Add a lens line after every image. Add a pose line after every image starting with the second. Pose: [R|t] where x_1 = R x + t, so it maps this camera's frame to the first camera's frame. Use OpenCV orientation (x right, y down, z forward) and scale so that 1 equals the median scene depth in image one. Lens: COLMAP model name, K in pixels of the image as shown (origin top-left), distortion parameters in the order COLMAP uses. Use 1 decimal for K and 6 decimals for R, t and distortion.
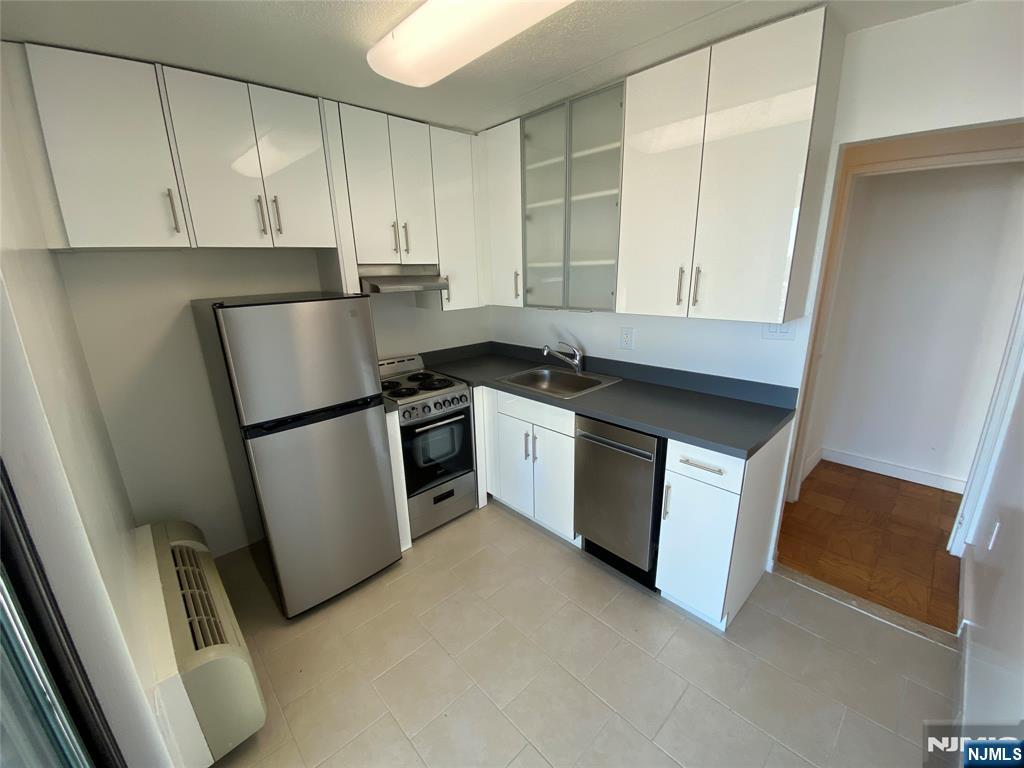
lens RADIAL K [[417.0, 0, 512.8], [0, 417.0, 385.0], [0, 0, 1]] dist [0.002810, -0.000757]
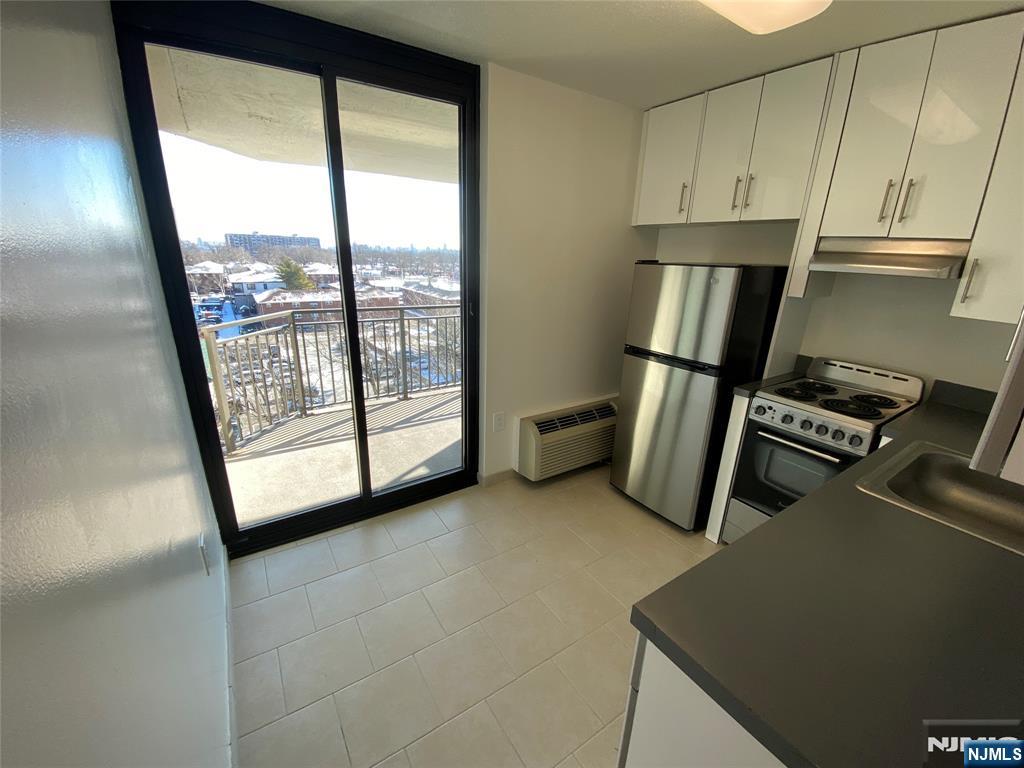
lens RADIAL K [[417.0, 0, 512.0], [0, 417.0, 383.1], [0, 0, 1]] dist [0.002810, -0.000757]
pose [[-0.154392, 0.323123, -0.933678, 0.623506], [-0.306830, 0.882603, 0.356184, -0.131269], [0.939158, 0.341472, -0.037123, 0.517805]]
